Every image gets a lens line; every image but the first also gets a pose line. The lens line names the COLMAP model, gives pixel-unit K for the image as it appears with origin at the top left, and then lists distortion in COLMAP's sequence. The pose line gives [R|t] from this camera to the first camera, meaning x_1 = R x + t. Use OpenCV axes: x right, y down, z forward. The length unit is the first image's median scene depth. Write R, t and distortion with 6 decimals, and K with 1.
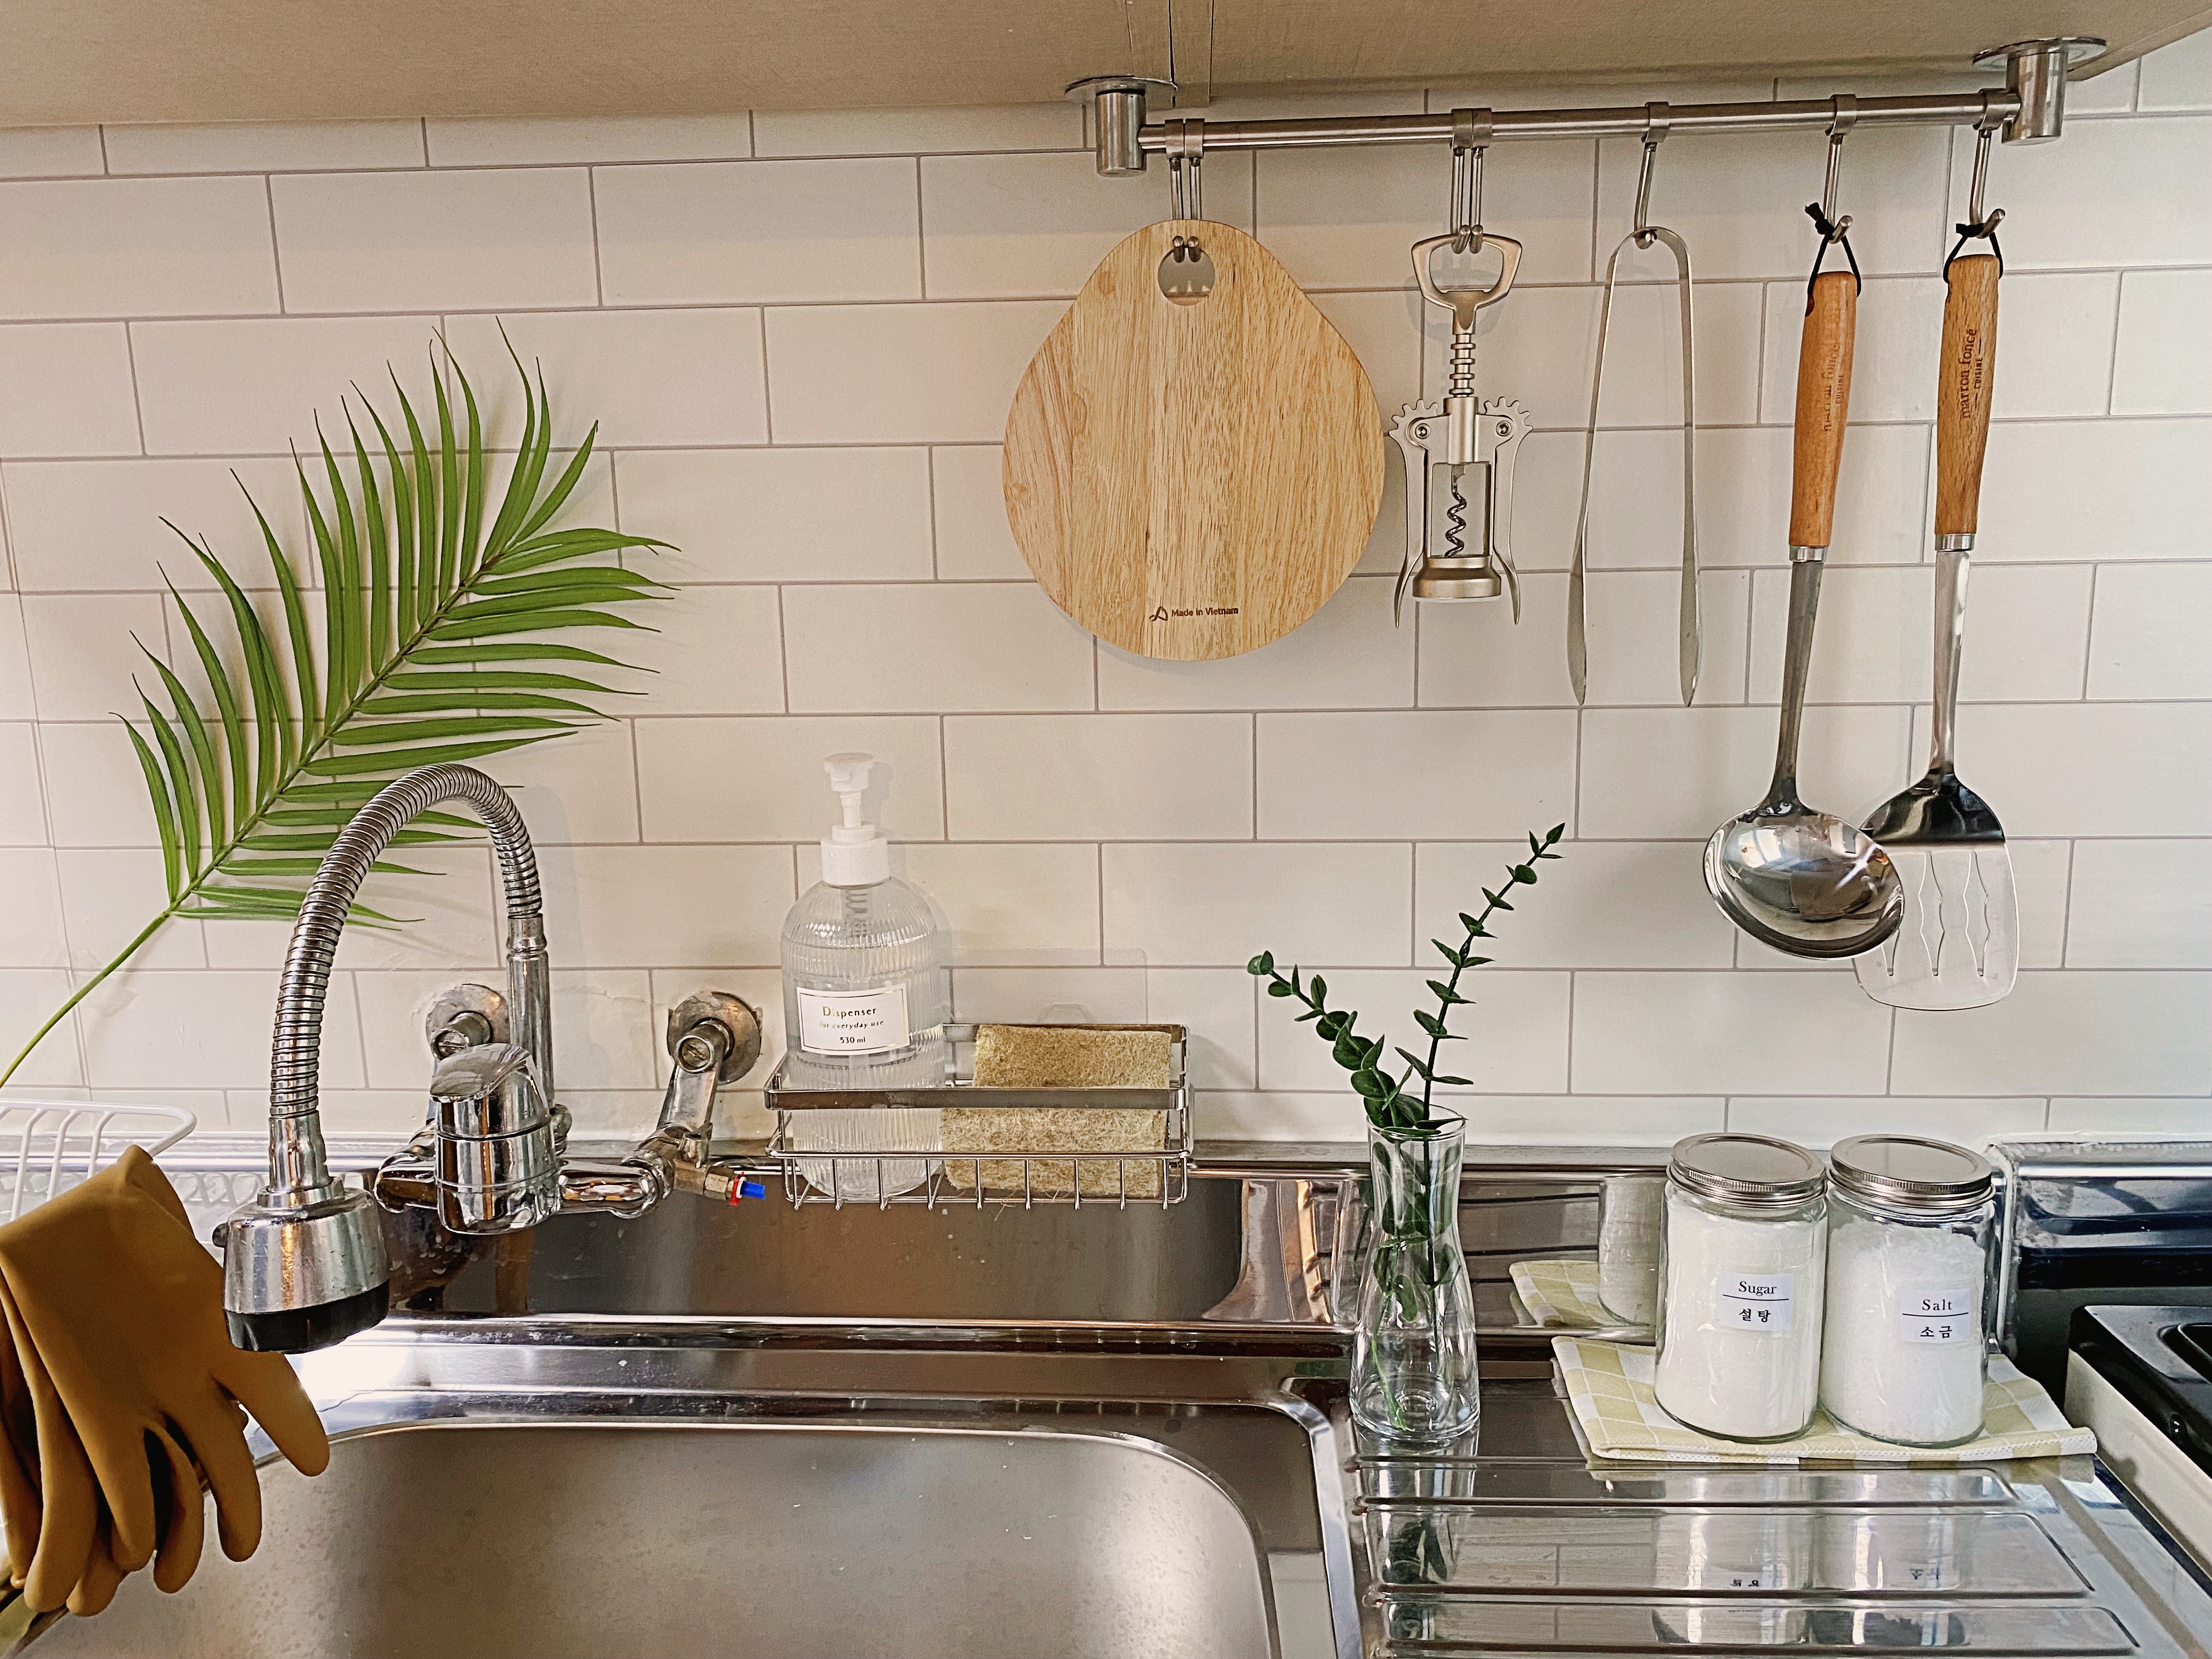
lens RADIAL K [[1674.6, 0, 1098.6], [0, 1674.6, 822.0], [0, 0, 1]] dist [0.040551, -0.041653]
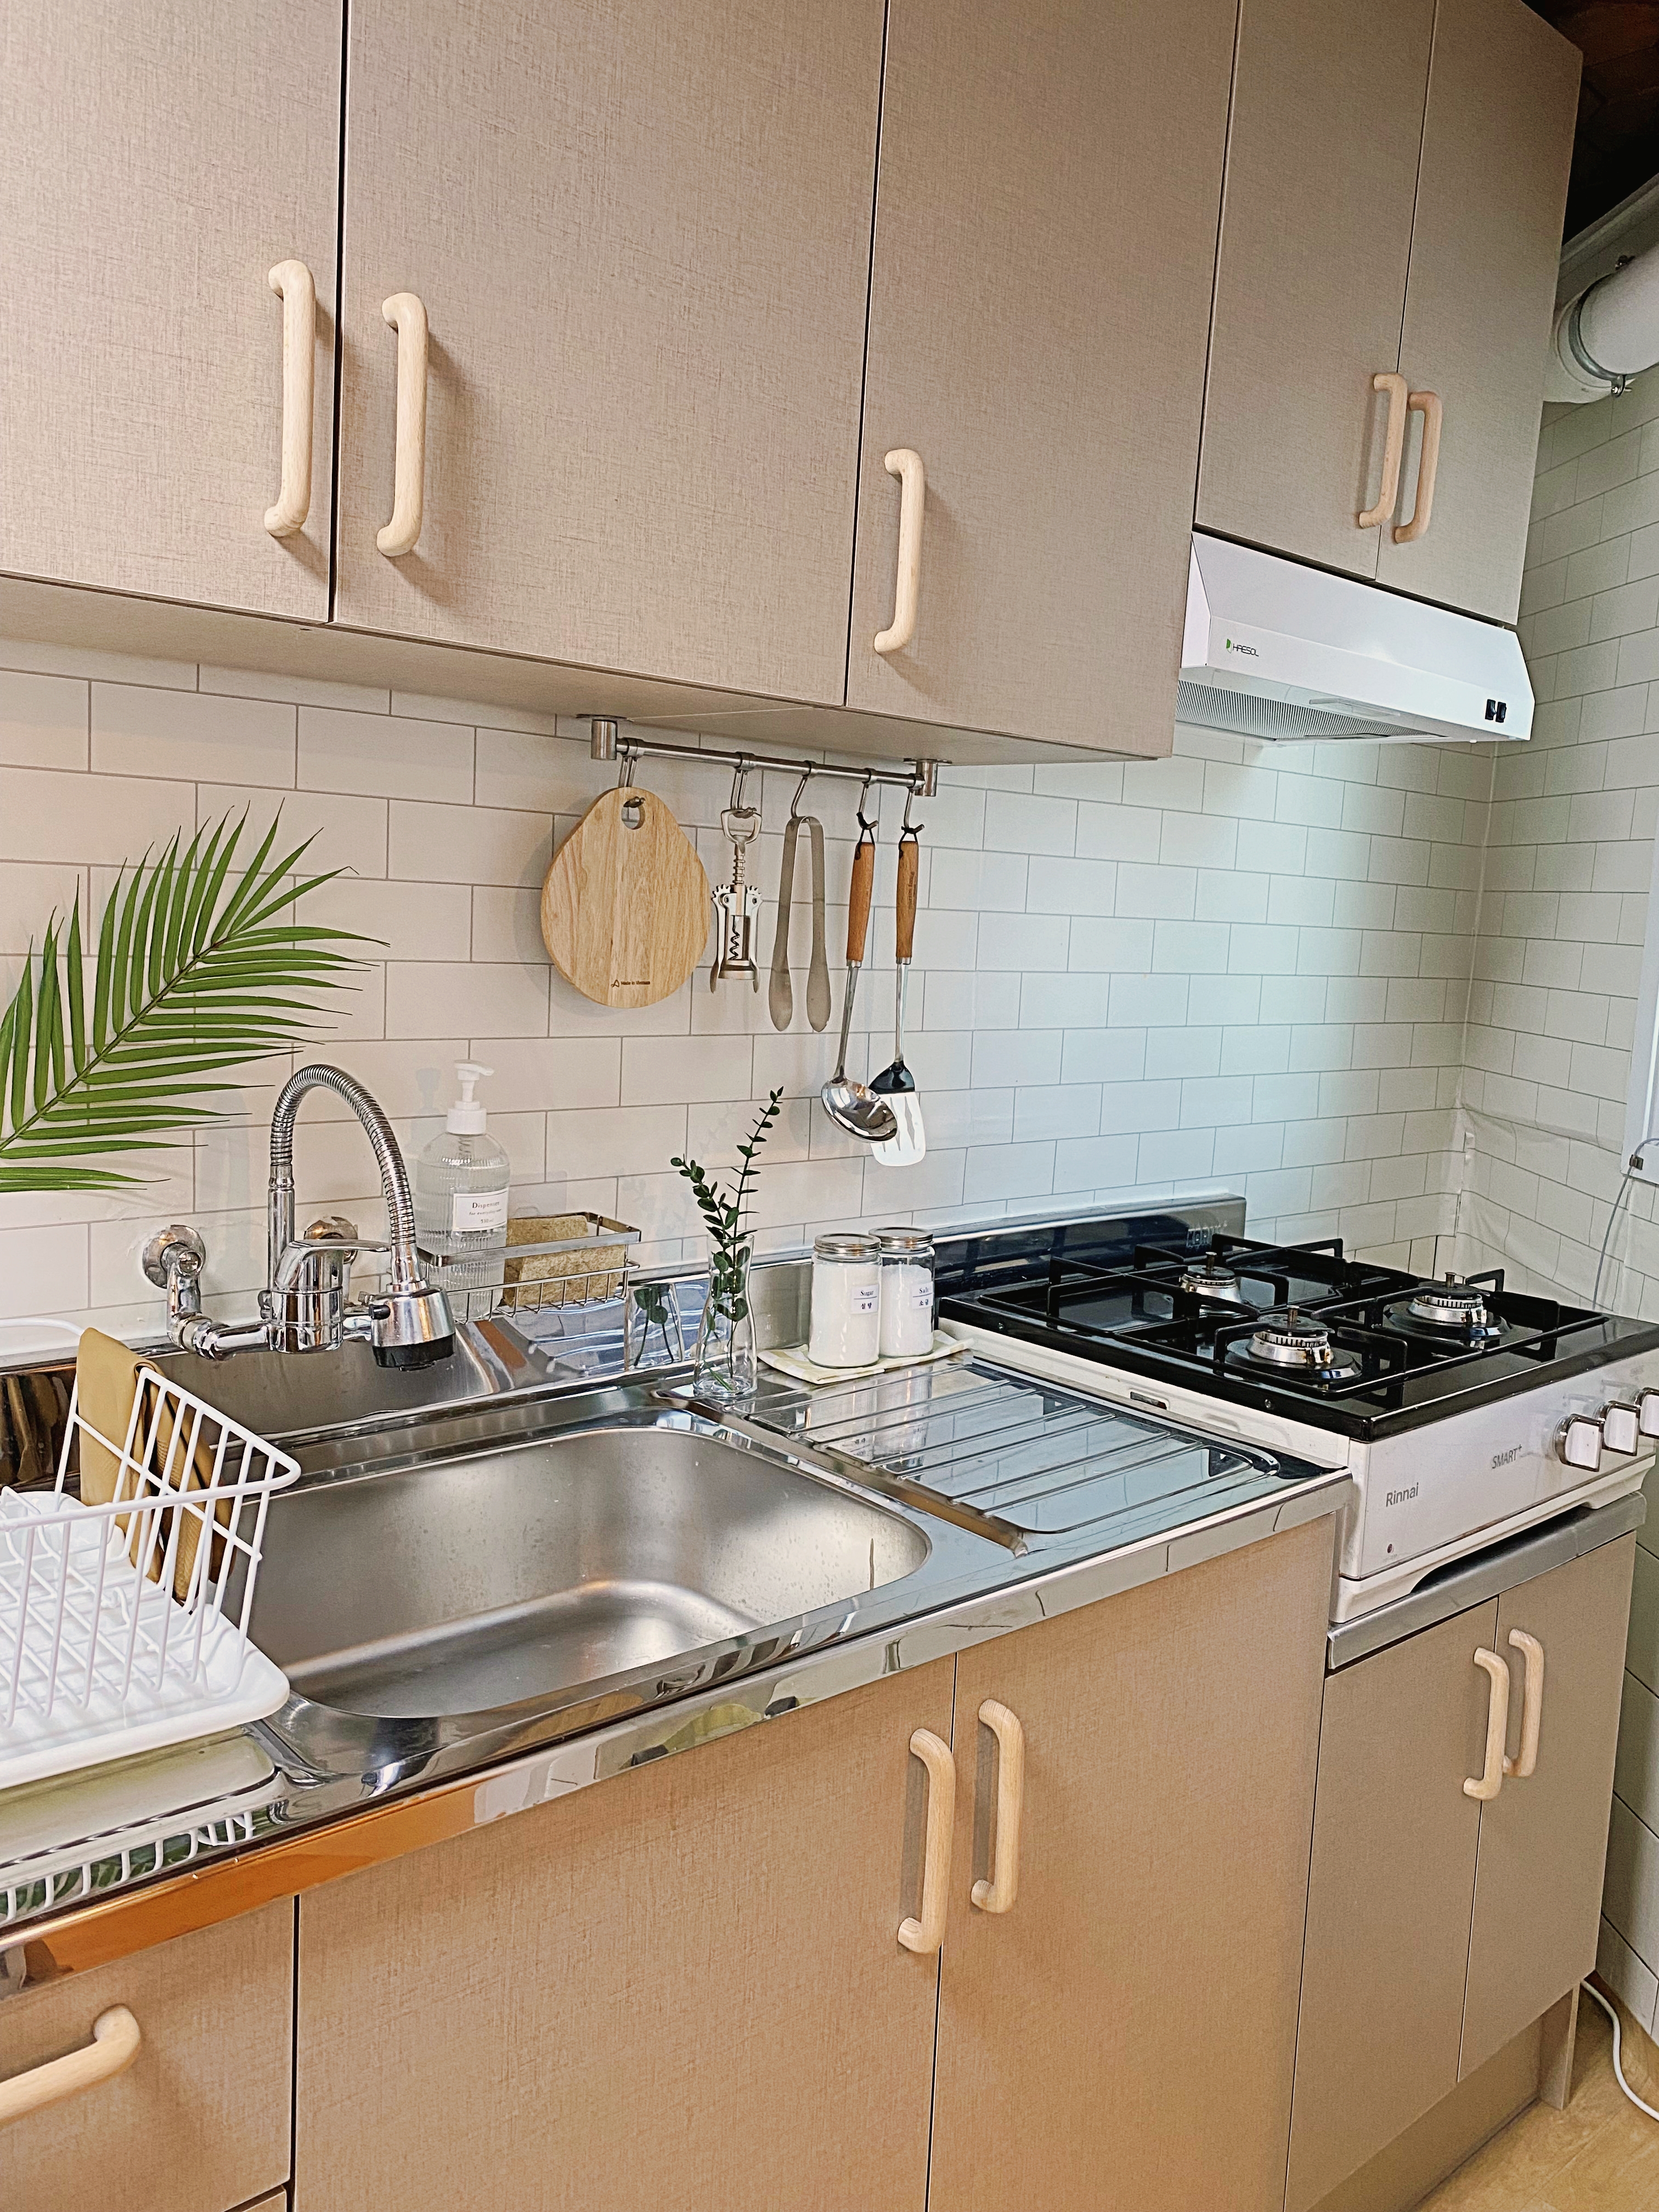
lens RADIAL K [[1674.6, 0, 819.7], [0, 1674.6, 1108.3], [0, 0, 1]] dist [0.040551, -0.041653]
pose [[0.711228, -0.033900, 0.702144, -1.152917], [0.070764, 0.997215, -0.023534, 0.079411], [-0.699391, 0.066425, 0.711646, -0.520928]]
